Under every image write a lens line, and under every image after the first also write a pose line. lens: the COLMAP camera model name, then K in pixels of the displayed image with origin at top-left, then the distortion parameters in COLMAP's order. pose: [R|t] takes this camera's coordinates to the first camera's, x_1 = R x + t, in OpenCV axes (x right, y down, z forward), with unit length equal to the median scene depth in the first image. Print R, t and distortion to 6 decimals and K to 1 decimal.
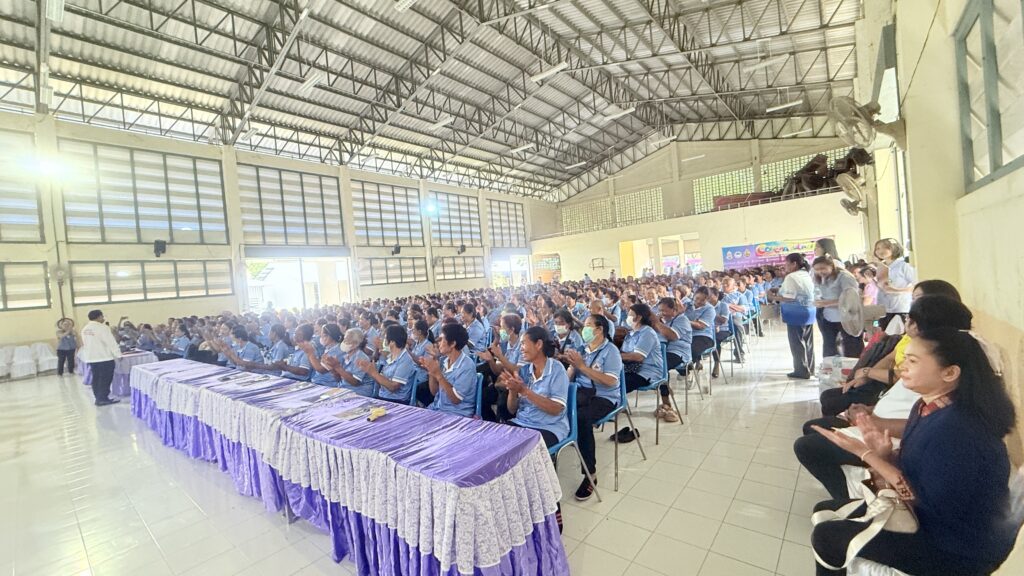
lens RADIAL K [[407.7, 0, 512.0], [0, 407.7, 288.0], [0, 0, 1]] dist [-0.004811, 0.000197]
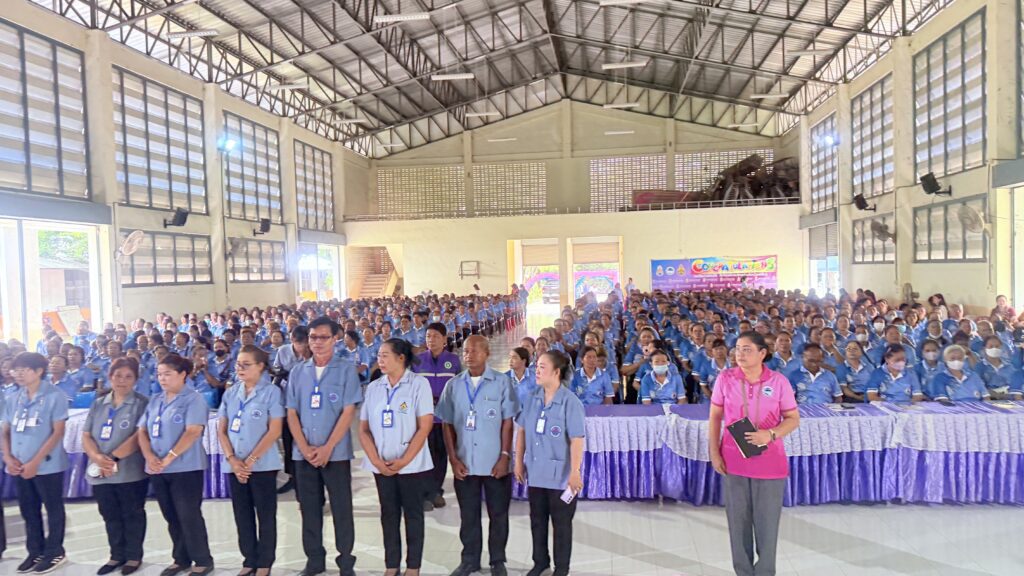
lens RADIAL K [[721.8, 0, 519.7], [0, 721.8, 292.8], [0, 0, 1]] dist [0.049079, -0.067816]
pose [[0.842627, 0.046195, 0.536512, -0.468238], [-0.034346, 0.998896, -0.032064, 0.014379], [-0.537401, 0.008591, 0.843283, 0.026699]]
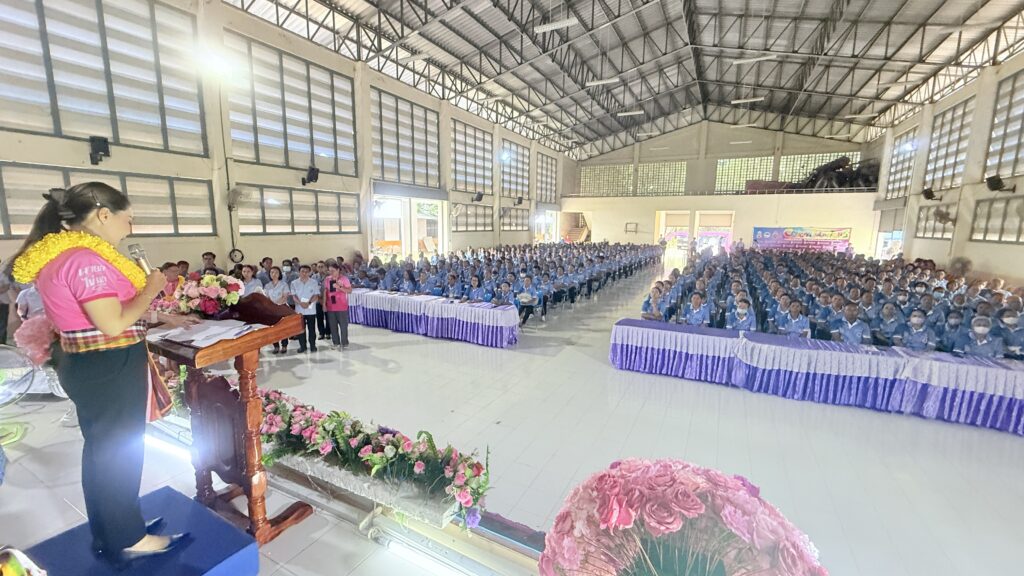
lens RADIAL K [[409.8, 0, 510.2], [0, 409.8, 287.5], [0, 0, 1]] dist [-0.002726, -0.000286]
pose [[0.972960, 0.065995, 0.221345, -0.476309], [-0.093552, 0.988785, 0.116415, -0.001384], [-0.211180, -0.133974, 0.968222, 0.007210]]
